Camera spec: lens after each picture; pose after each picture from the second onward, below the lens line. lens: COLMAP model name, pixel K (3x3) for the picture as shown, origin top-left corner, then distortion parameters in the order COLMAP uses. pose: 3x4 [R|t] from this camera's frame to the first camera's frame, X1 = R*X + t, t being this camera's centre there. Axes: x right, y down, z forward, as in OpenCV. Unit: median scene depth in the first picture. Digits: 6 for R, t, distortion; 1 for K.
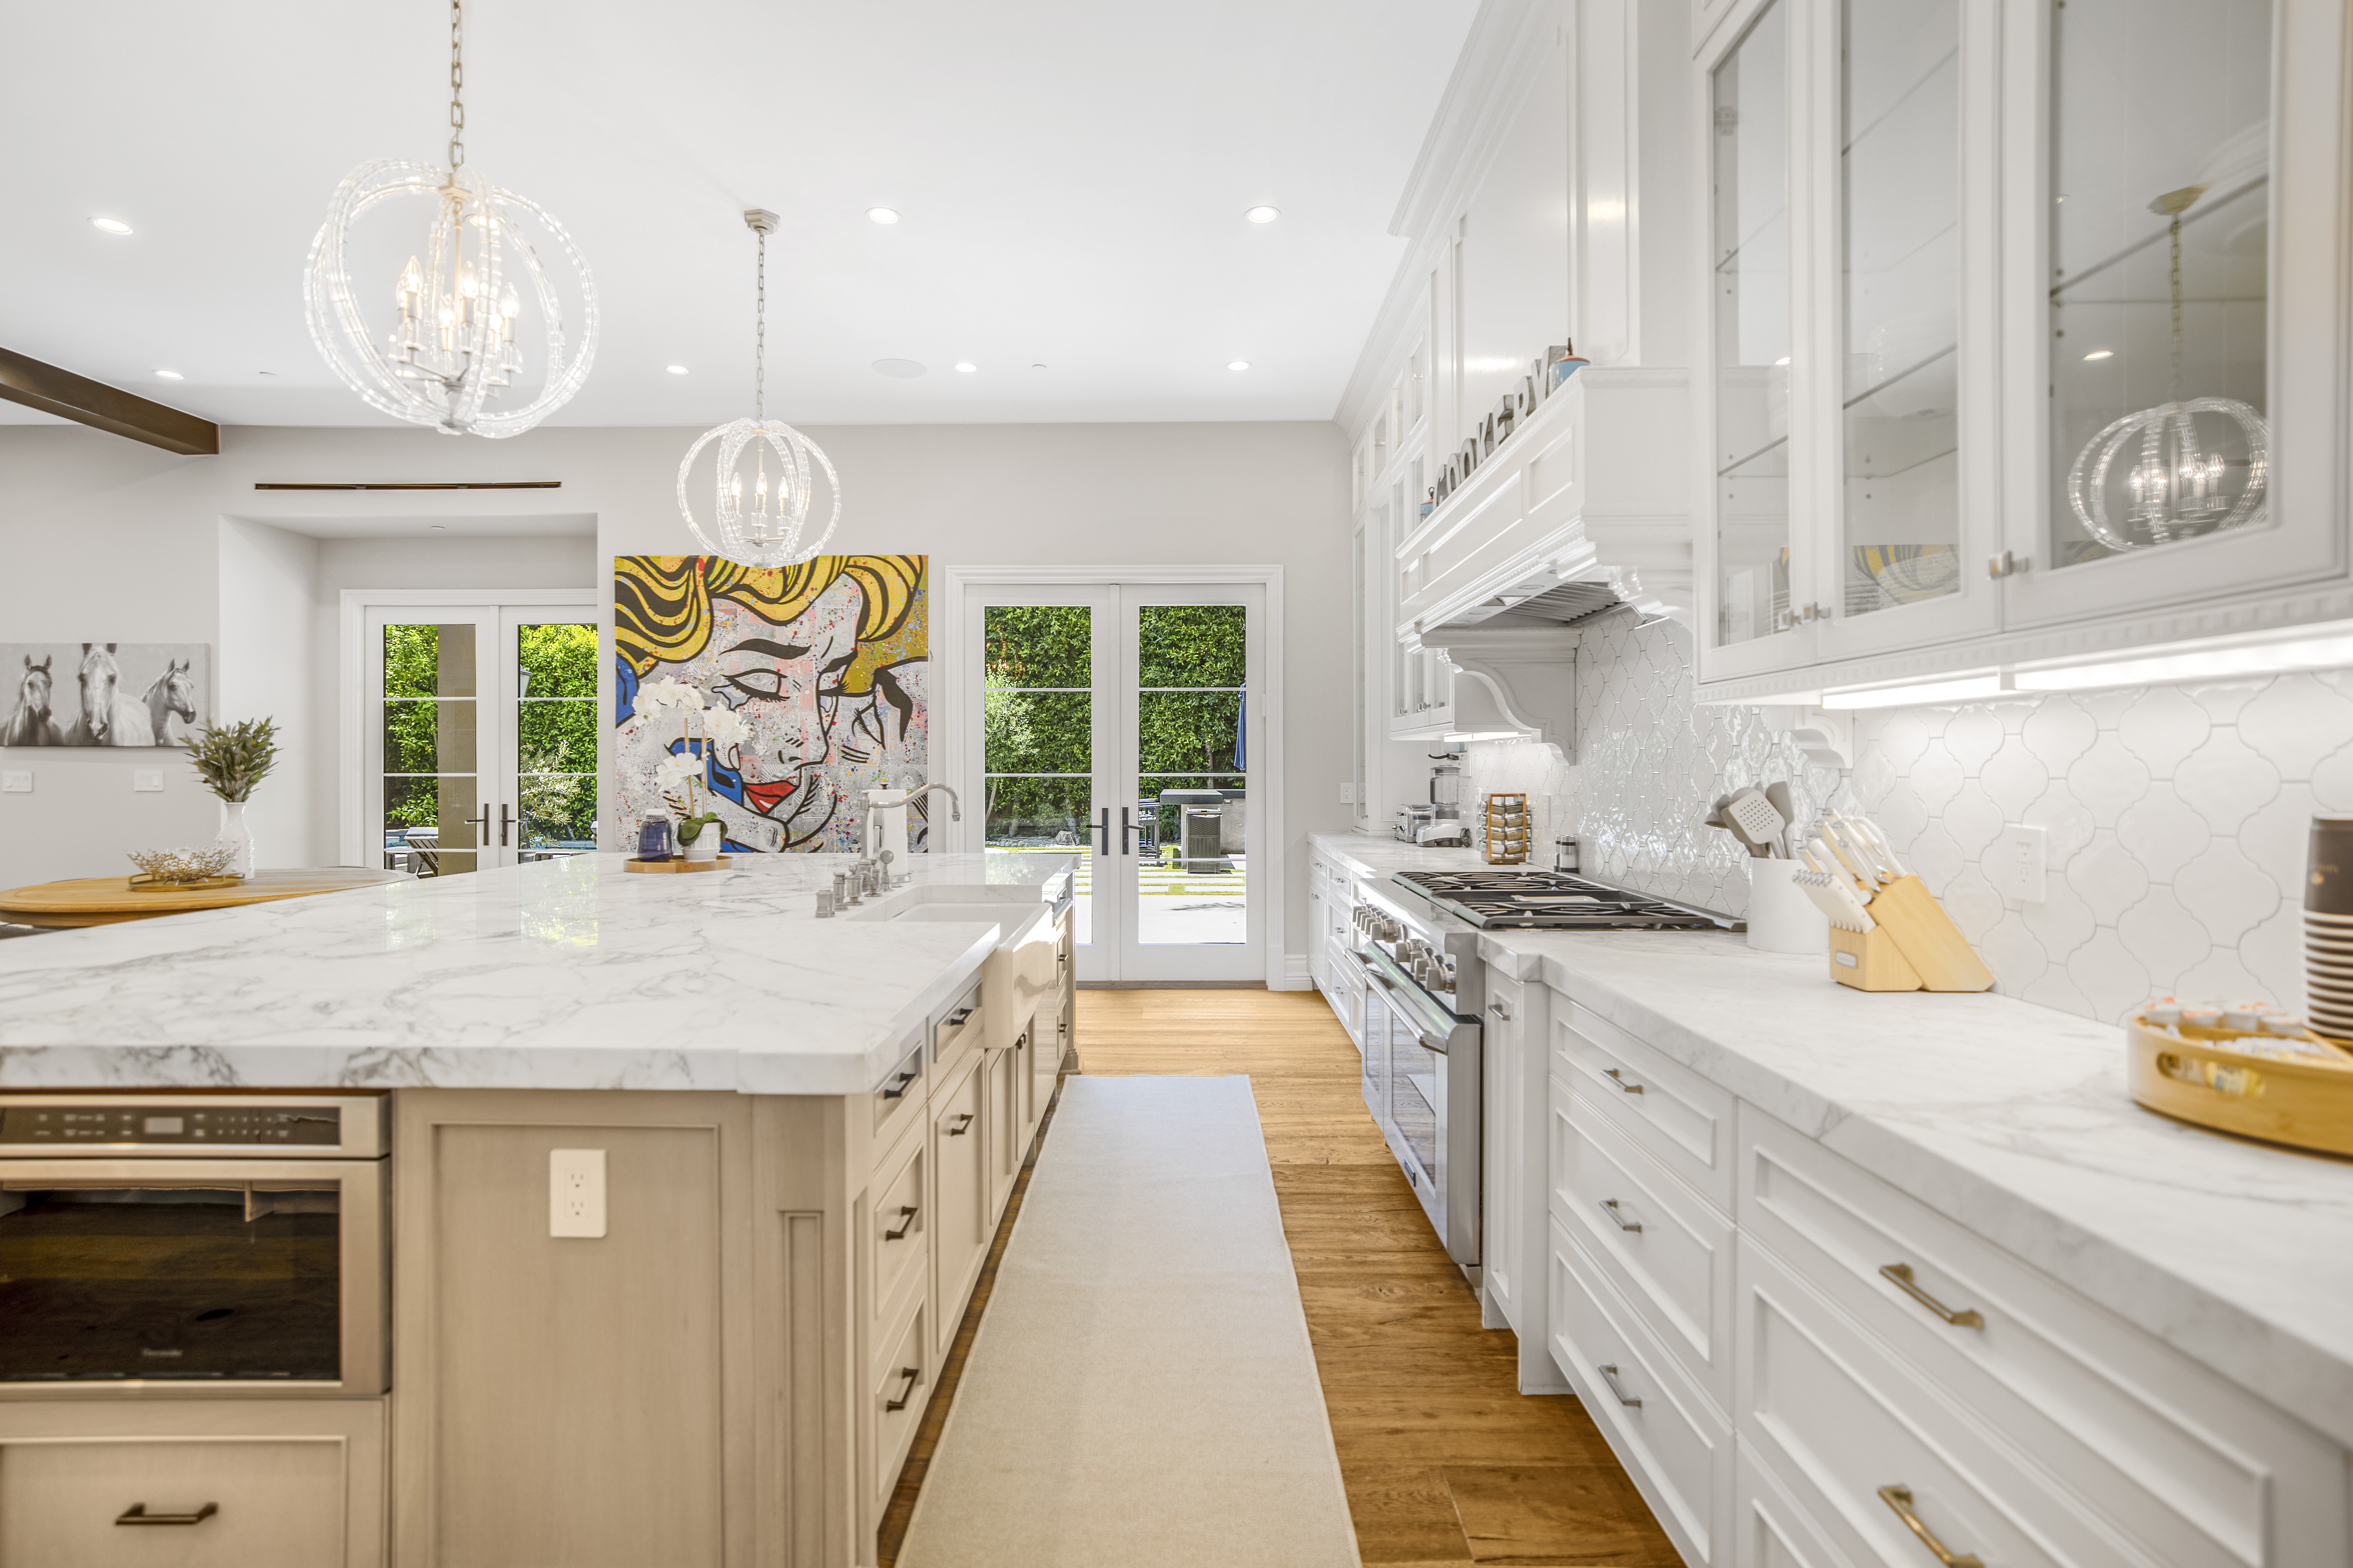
lens RADIAL K [[1110.6, 0, 1166.0], [0, 1110.6, 772.3], [0, 0, 1]] dist [-0.035063, 0.023710]
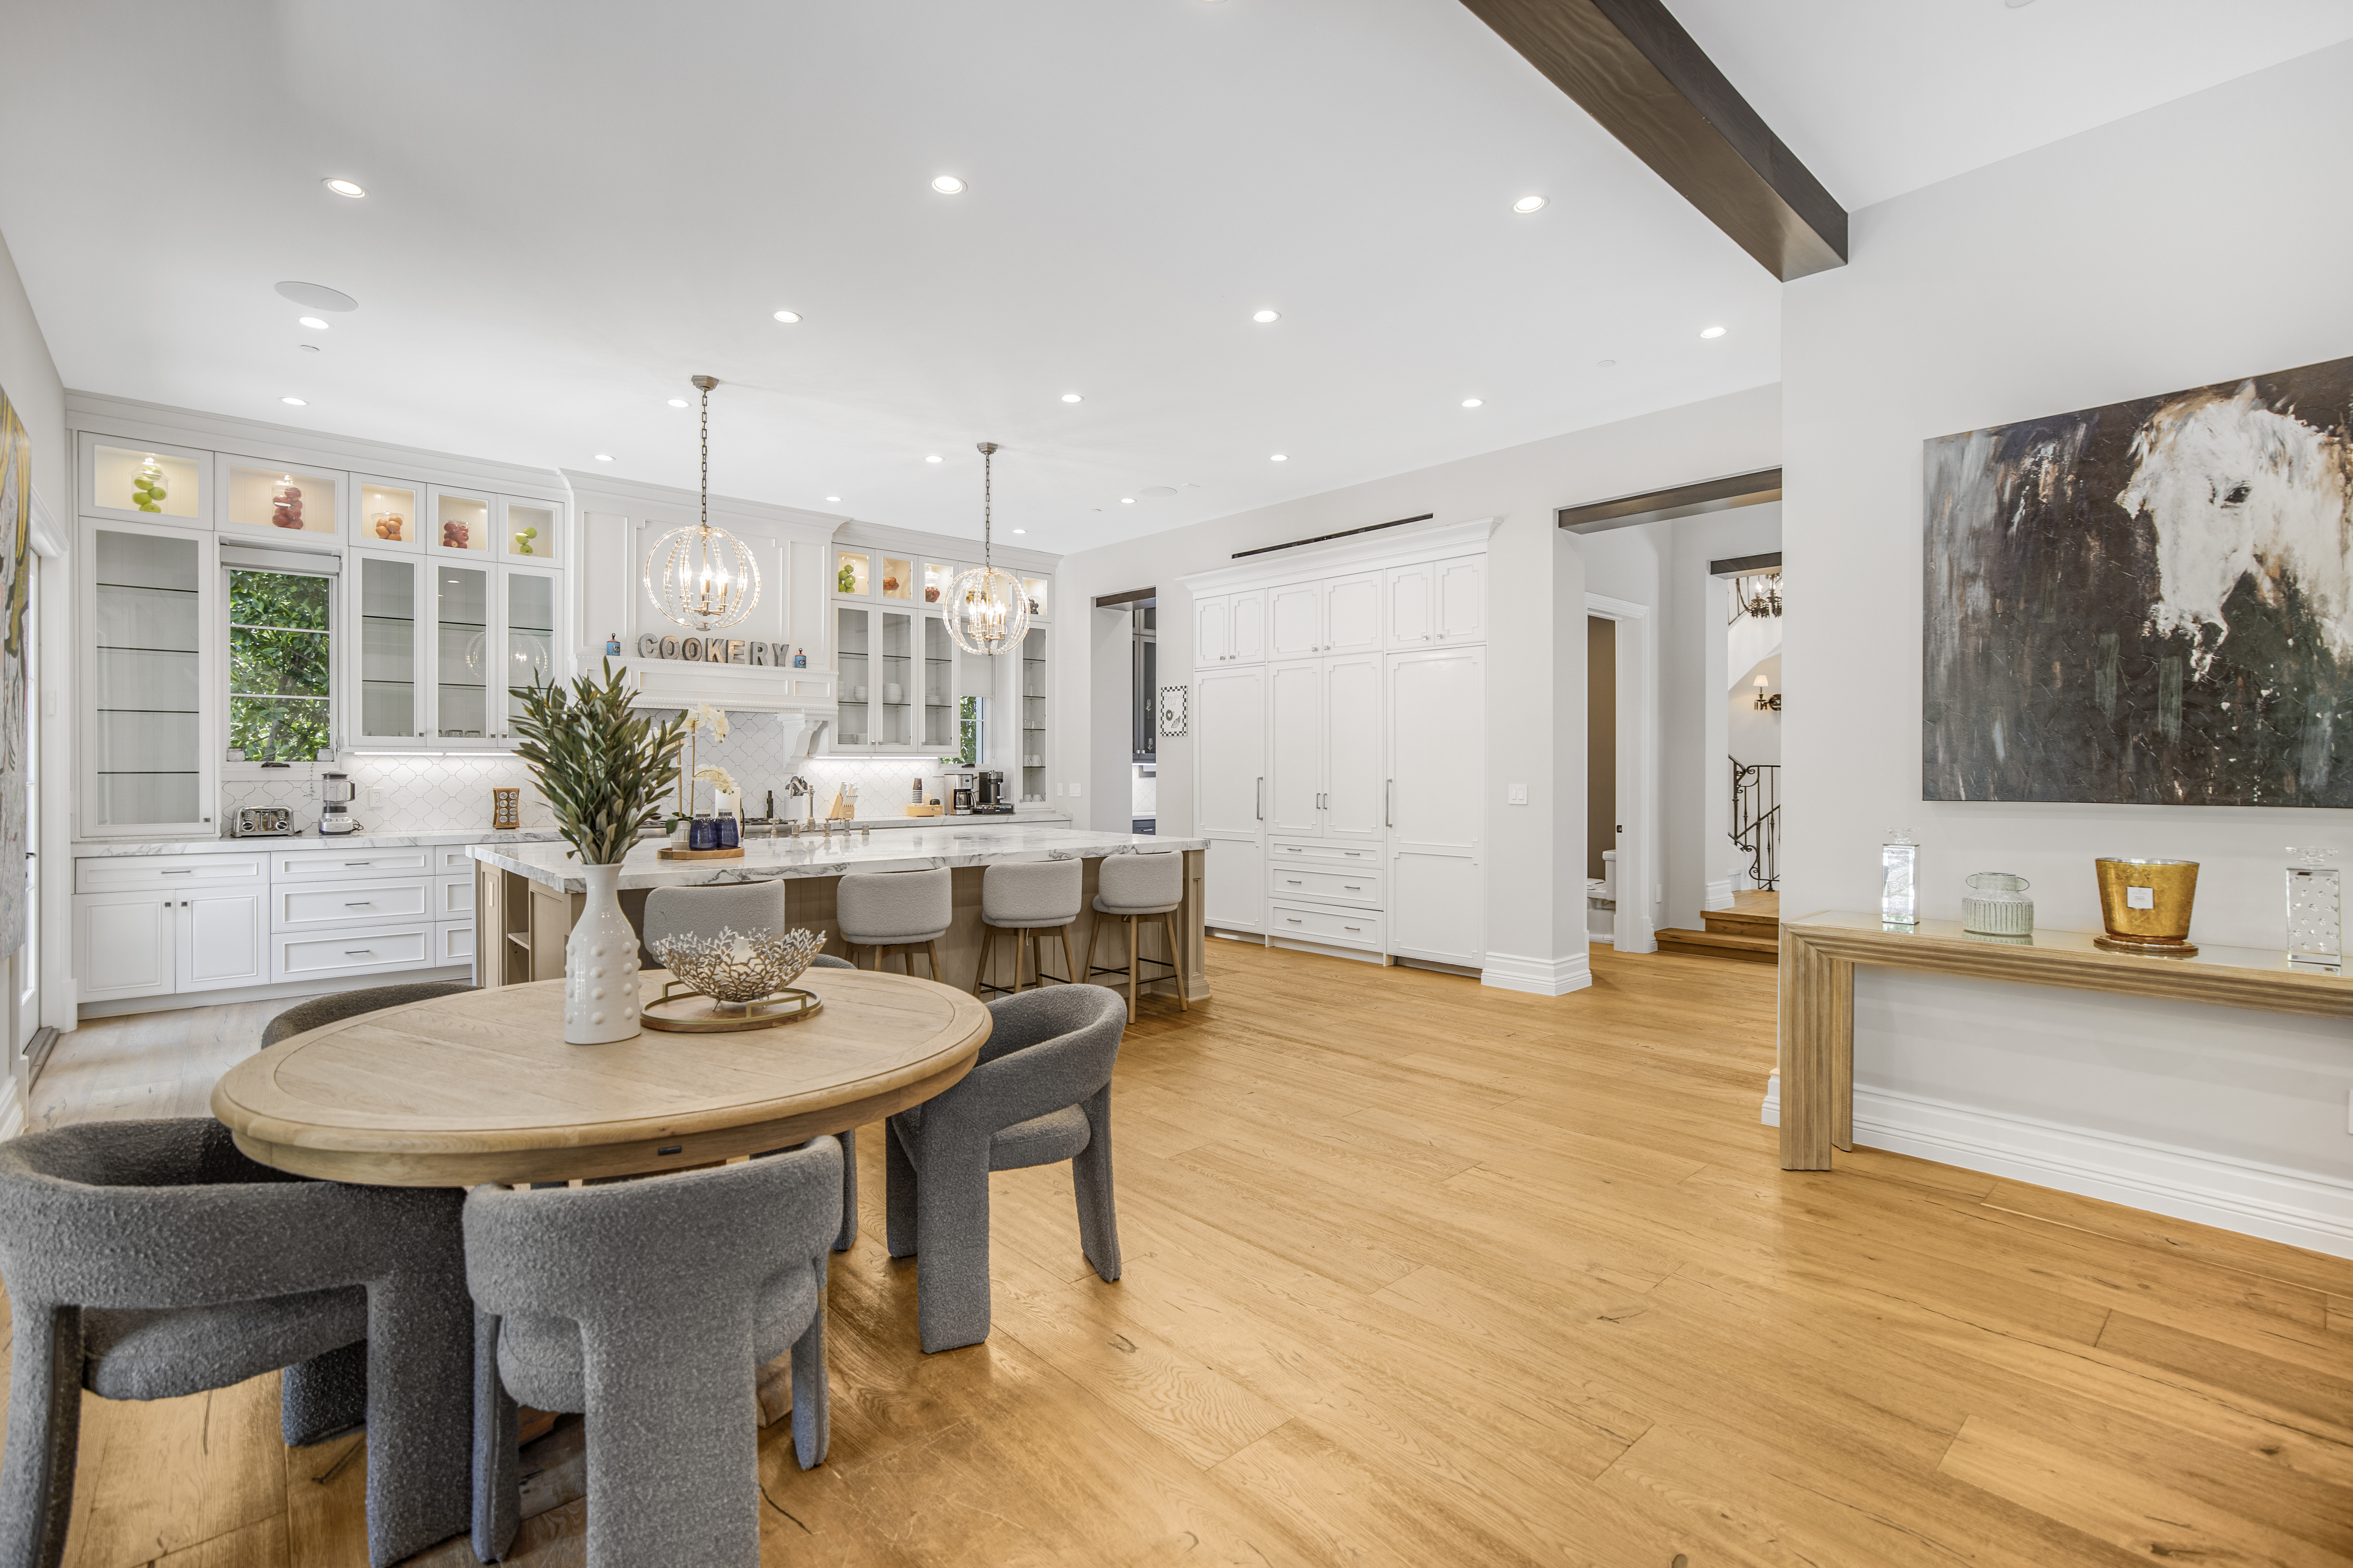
lens RADIAL K [[1065.8, 0, 1140.6], [0, 1065.8, 778.4], [0, 0, 1]] dist [-0.000031, 0.000439]
pose [[-0.664545, -0.008049, 0.747205, -1.094736], [0.002335, 0.999915, 0.012848, -0.010441], [-0.747244, 0.010283, -0.664470, 0.934639]]
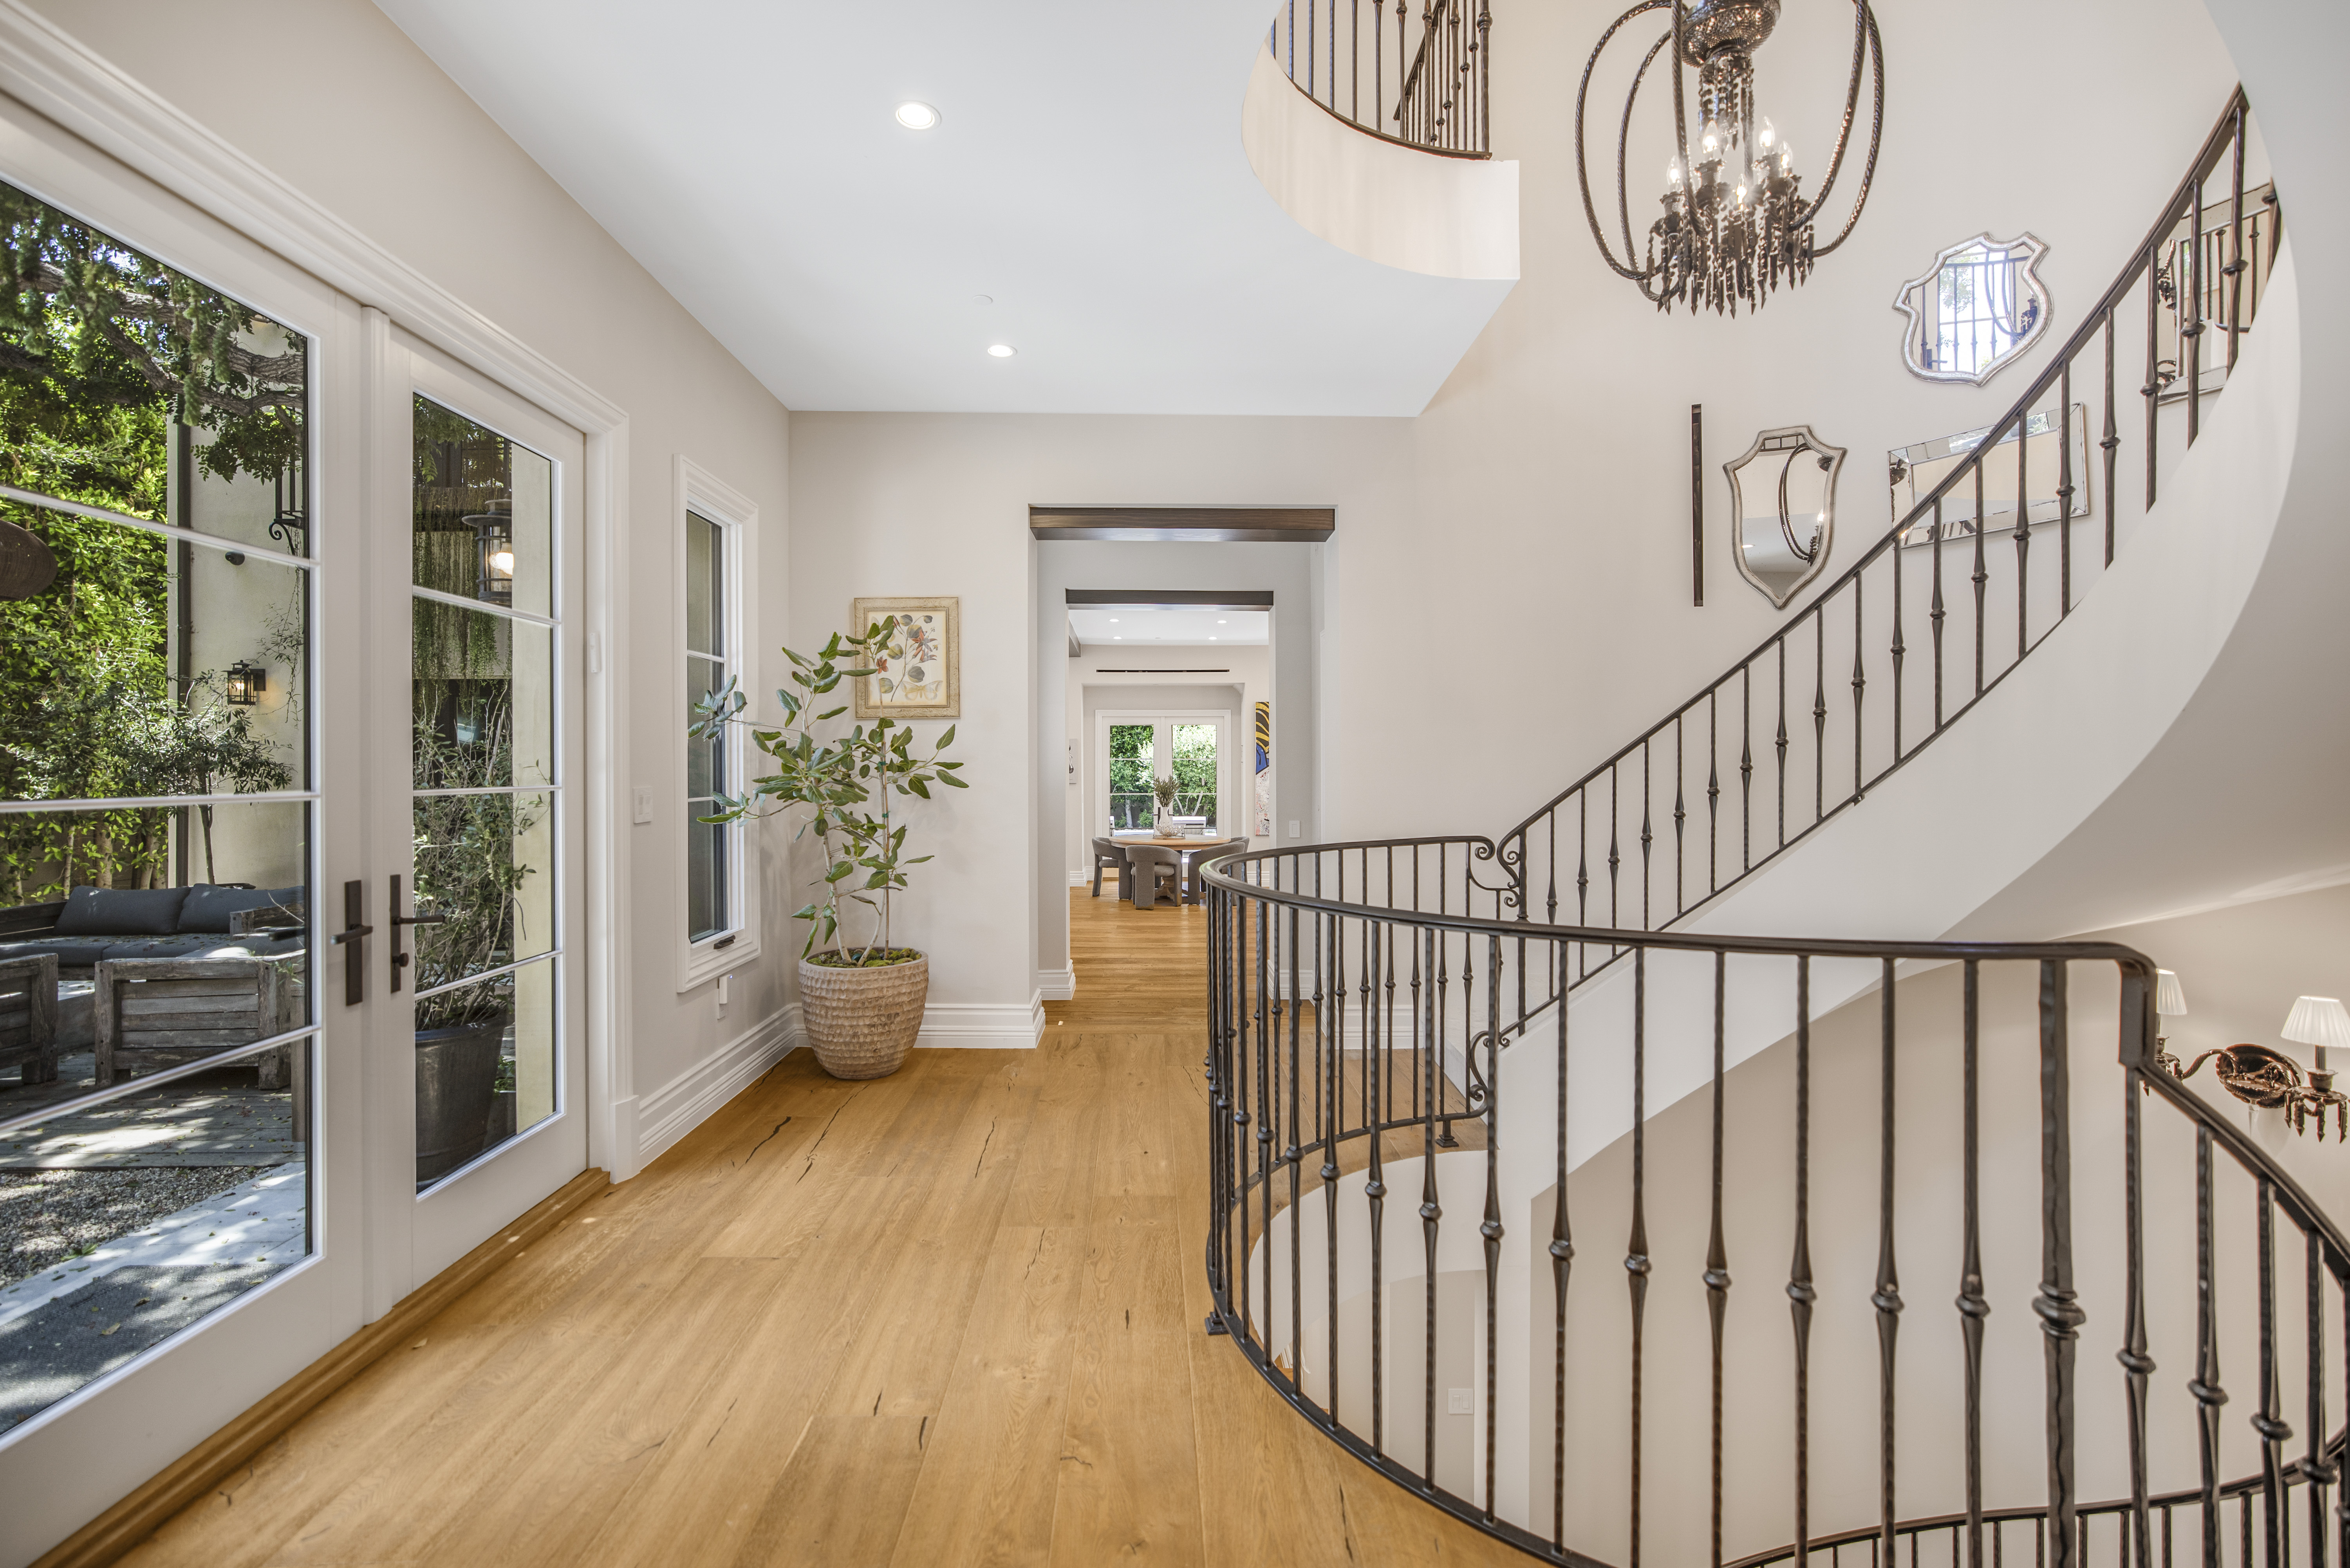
lens RADIAL K [[1028.2, 0, 1179.2], [0, 1028.2, 774.9], [0, 0, 1]] dist [-0.031589, 0.017286]
pose [[0.998568, -0.001616, 0.053477, -0.782089], [0.001503, 0.999997, 0.002151, -0.044206], [-0.053480, -0.002068, 0.998567, -1.193339]]
